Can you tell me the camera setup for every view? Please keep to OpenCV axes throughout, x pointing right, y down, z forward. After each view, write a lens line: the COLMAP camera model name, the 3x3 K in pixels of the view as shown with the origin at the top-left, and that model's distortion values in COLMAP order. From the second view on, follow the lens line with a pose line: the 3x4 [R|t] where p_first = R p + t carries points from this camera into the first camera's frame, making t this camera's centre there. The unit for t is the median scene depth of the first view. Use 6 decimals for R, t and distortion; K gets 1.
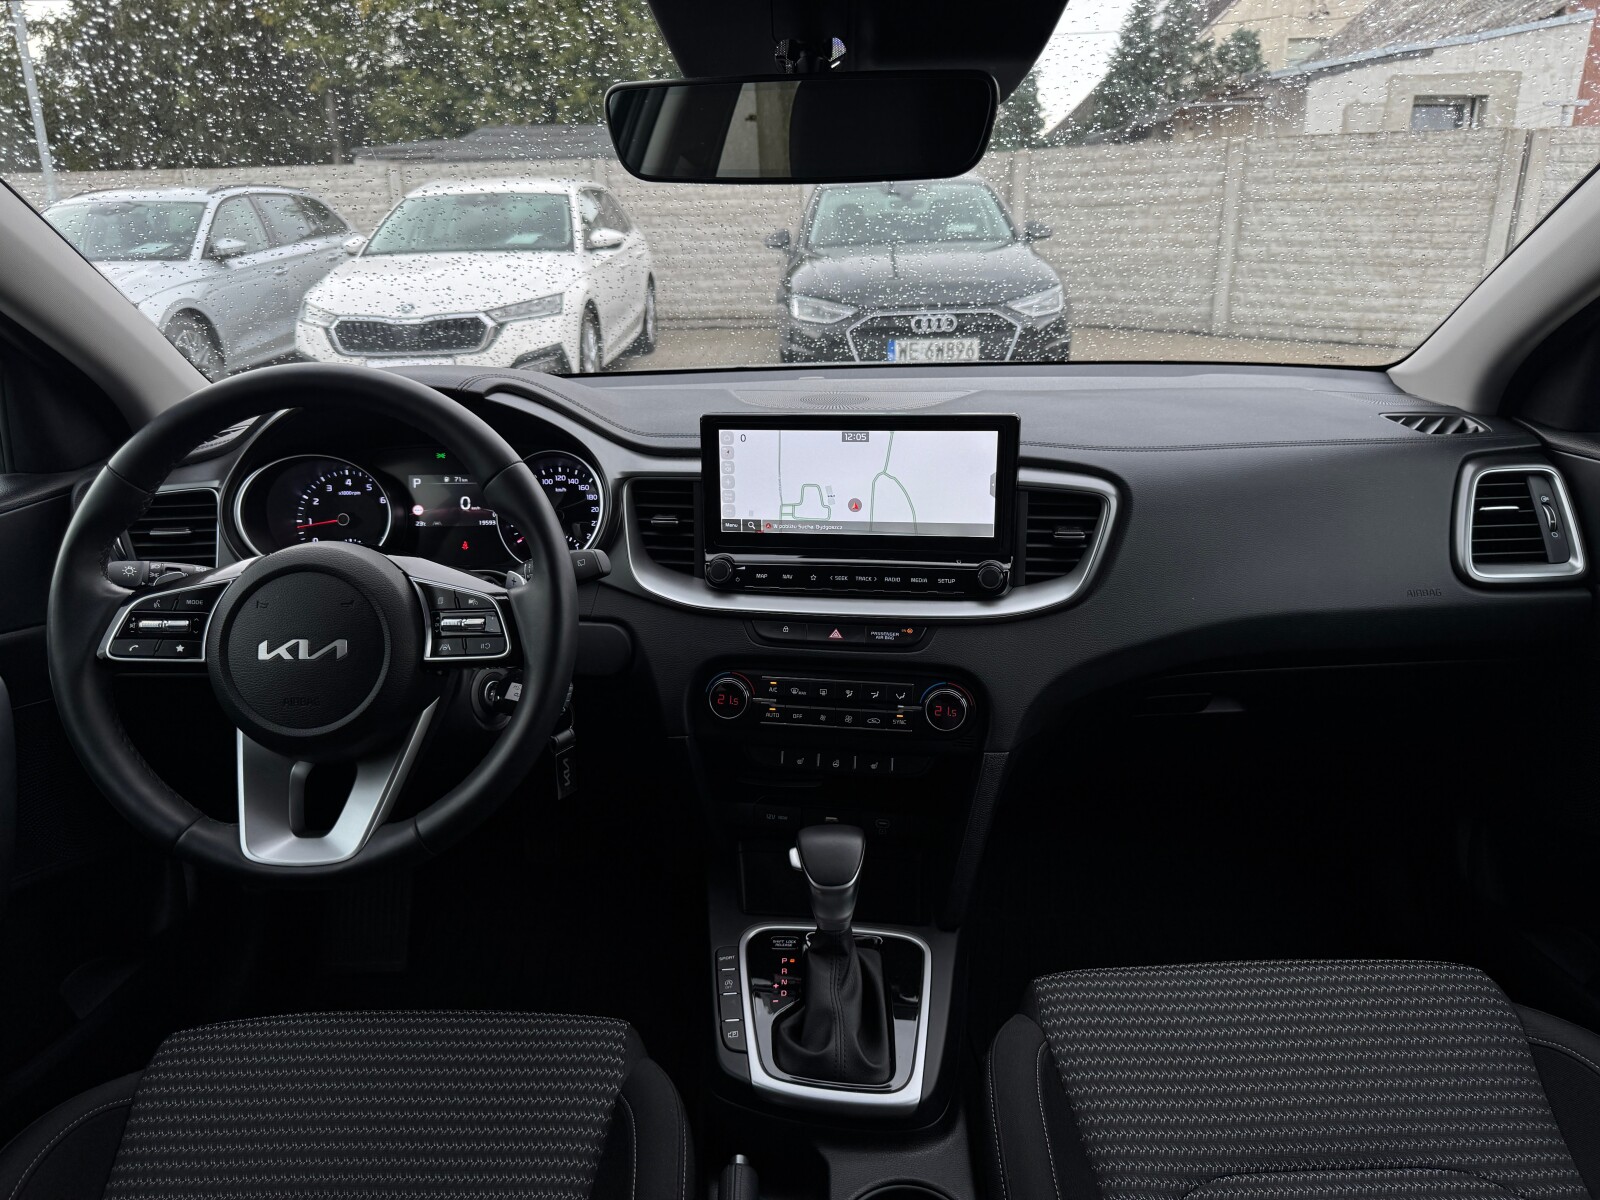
lens RADIAL K [[1133.7, 0, 805.1], [0, 1133.7, 605.6], [0, 0, 1]] dist [0.089932, -0.137574]
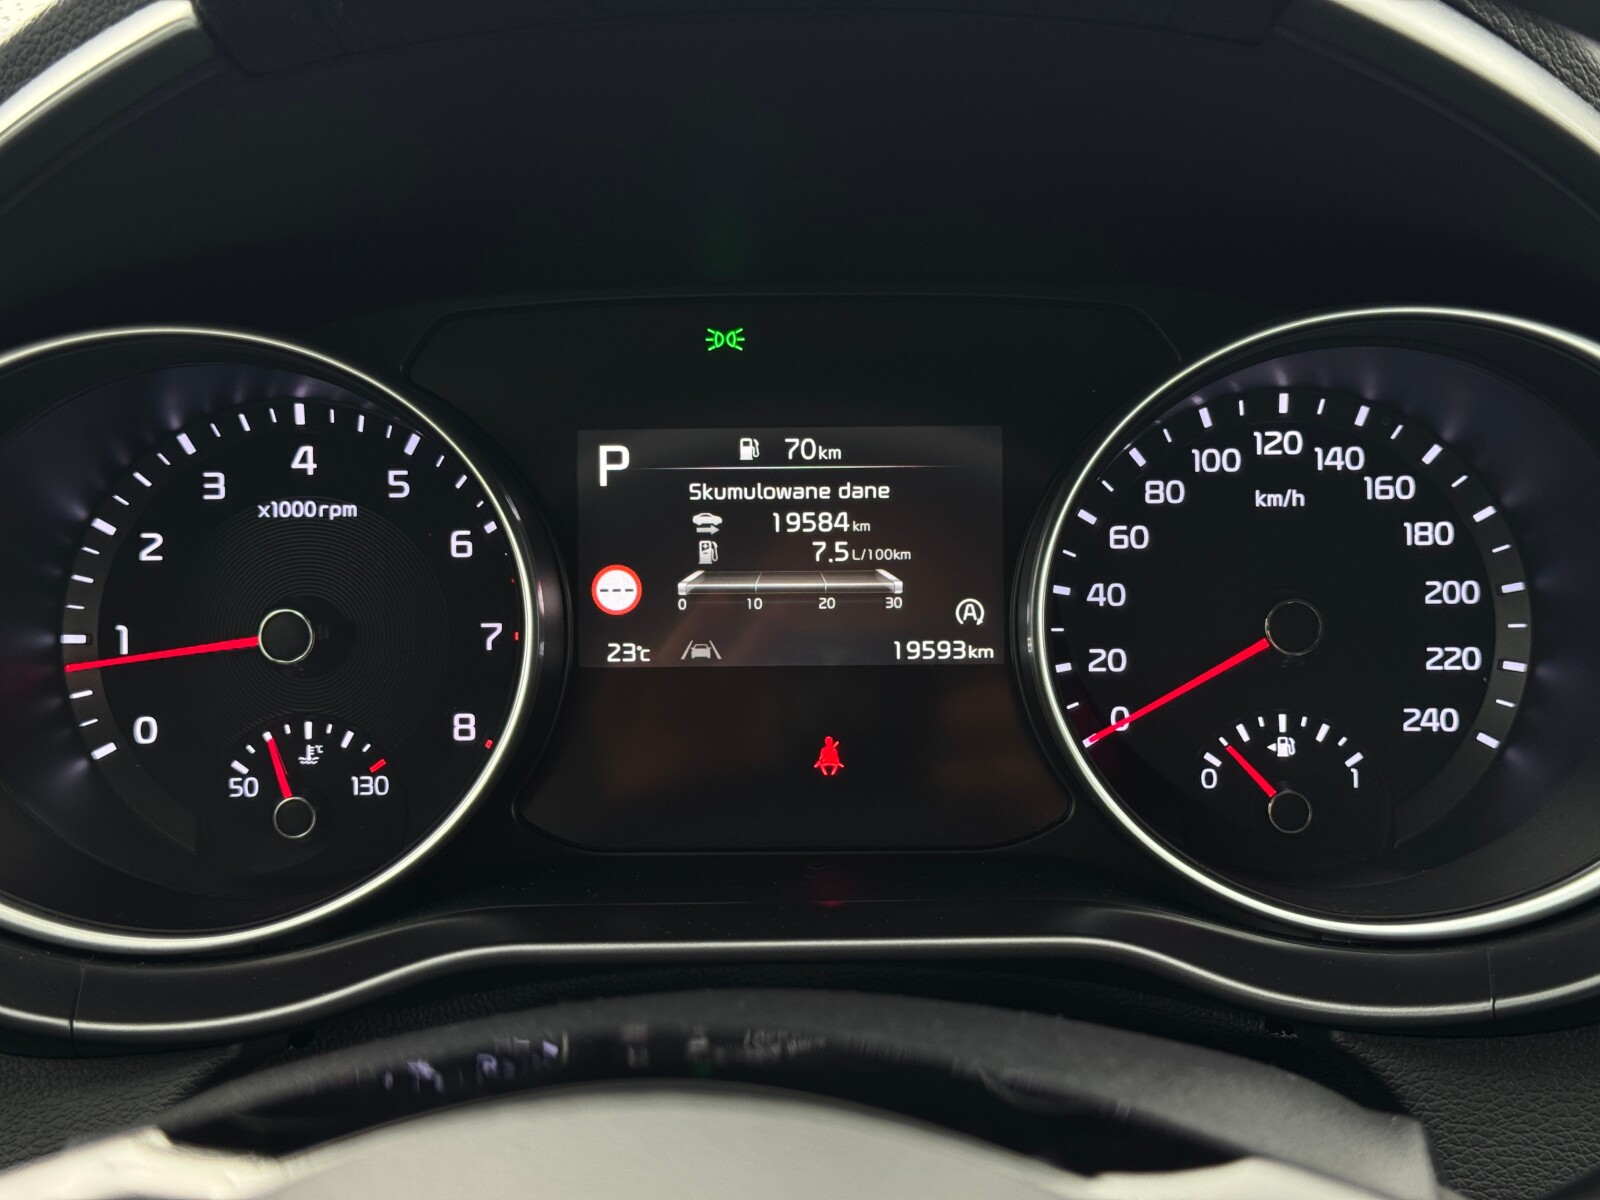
lens RADIAL K [[2319.3, 0, 800.0], [0, 2319.3, 595.0], [0, 0, 1]] dist [0.175909, -0.463915]
pose [[0.999475, 0.010110, -0.030795, -0.310314], [-0.011252, 0.999246, -0.037157, -0.071296], [0.030396, 0.037484, 0.998835, 0.603670]]
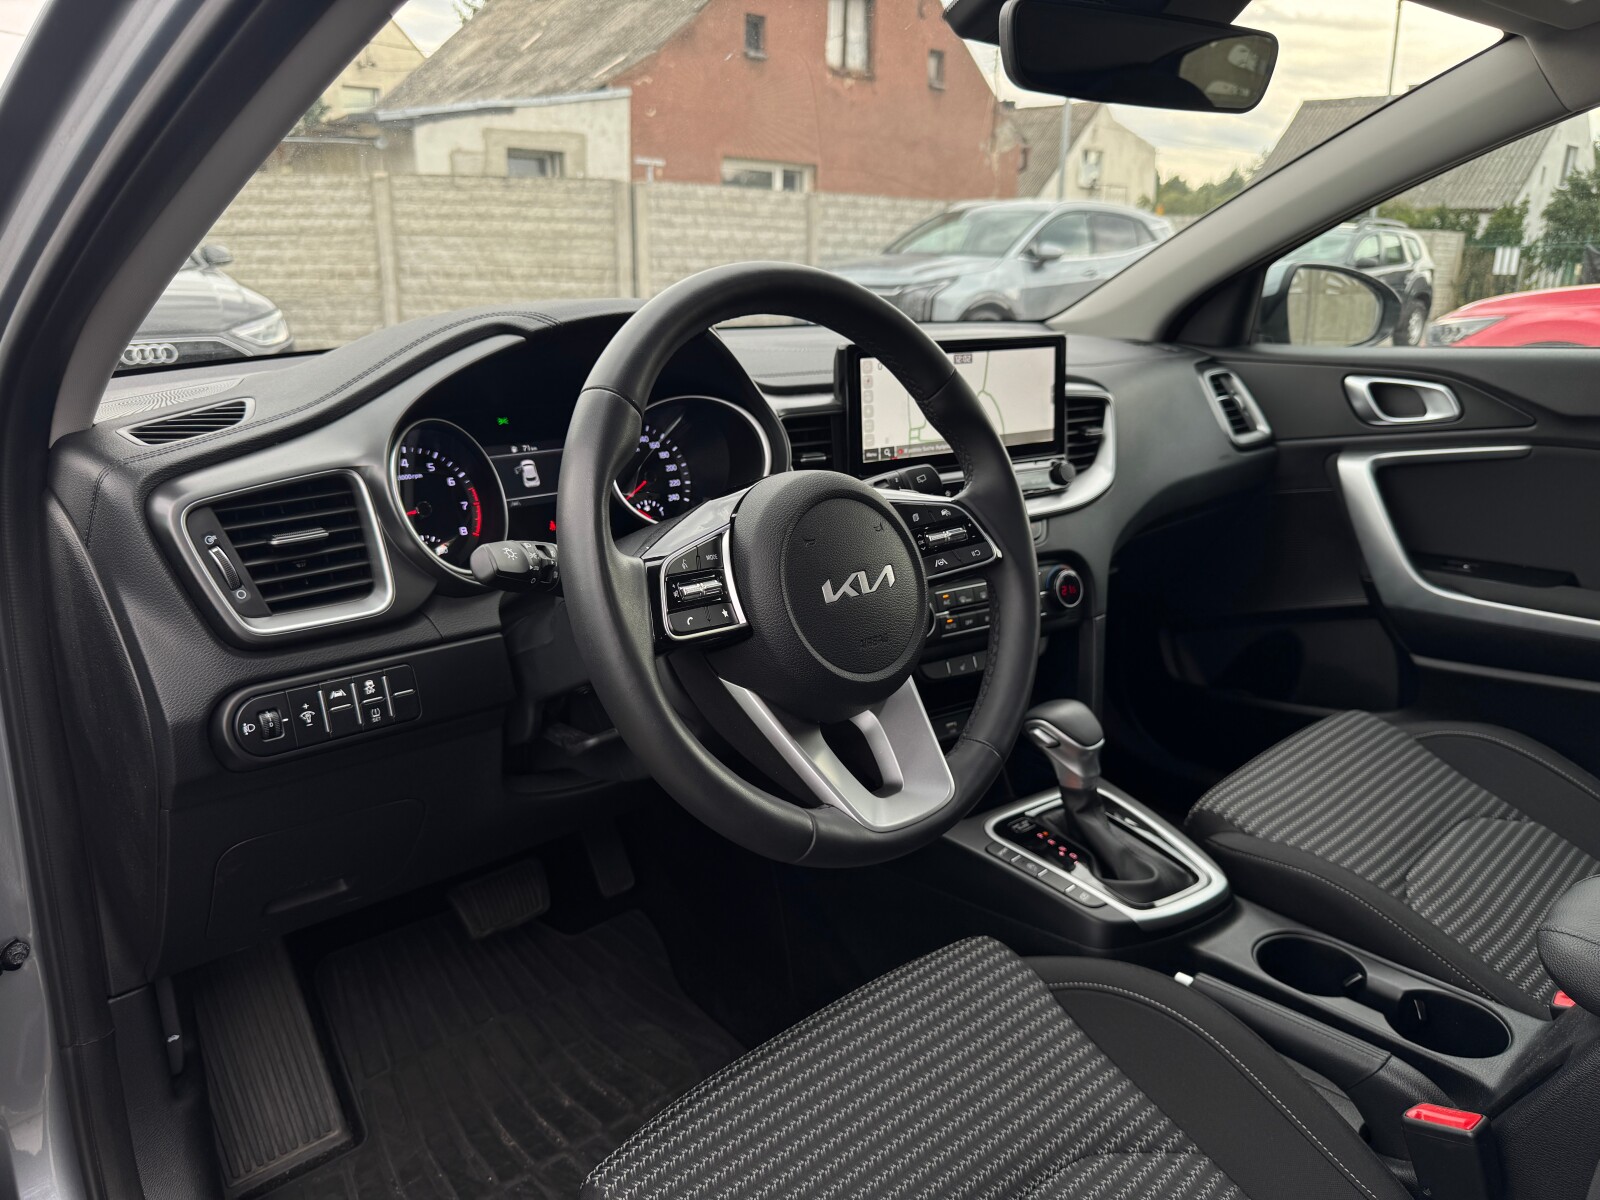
lens RADIAL K [[1141.1, 0, 796.8], [0, 1141.1, 604.3], [0, 0, 1]] dist [0.162197, -0.403419]
pose [[0.732432, -0.172529, 0.658617, -0.781884], [0.197517, 0.979603, 0.036960, 0.008648], [-0.651560, 0.103017, 0.751570, 0.276633]]
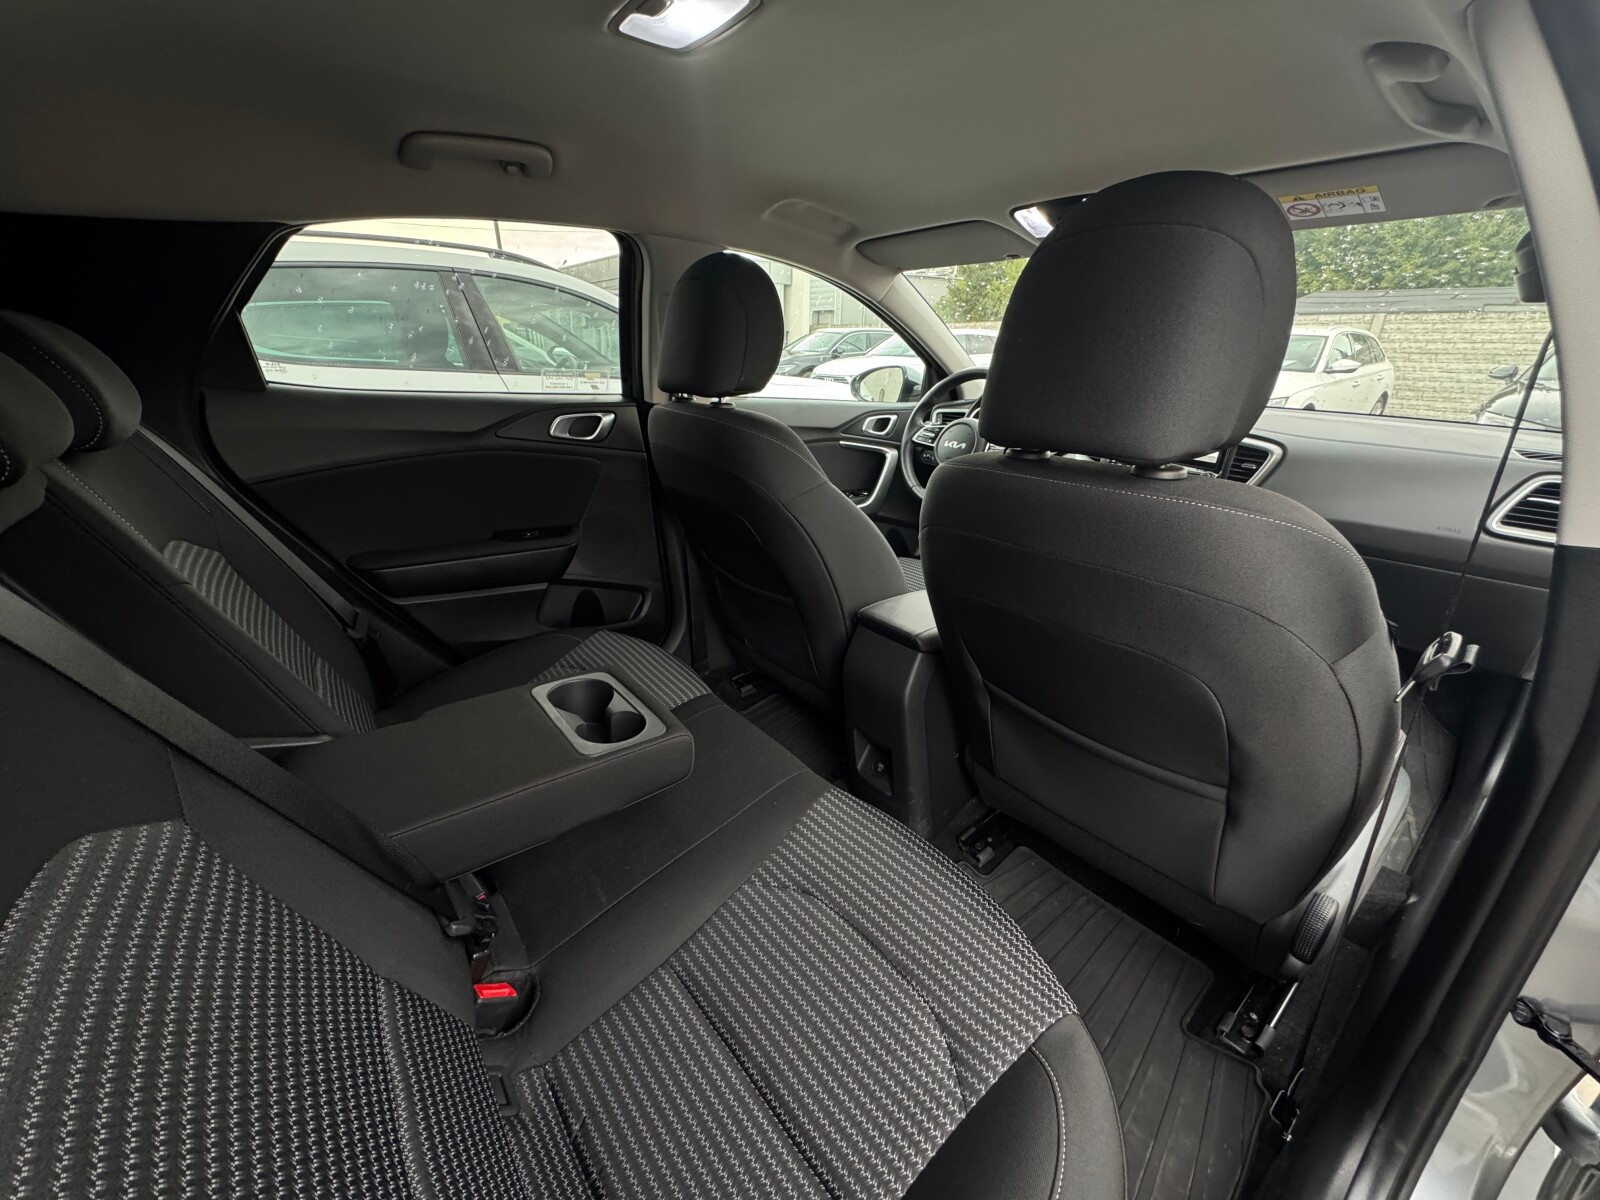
lens RADIAL K [[655.6, 0, 800.0], [0, 655.6, 600.0], [0, 0, 1]] dist [0.001343, 0.000062]
pose [[0.622342, 0.311822, -0.717954, 0.663913], [-0.283792, 0.944704, 0.164306, 0.221812], [0.729488, 0.101495, 0.676422, -0.521521]]
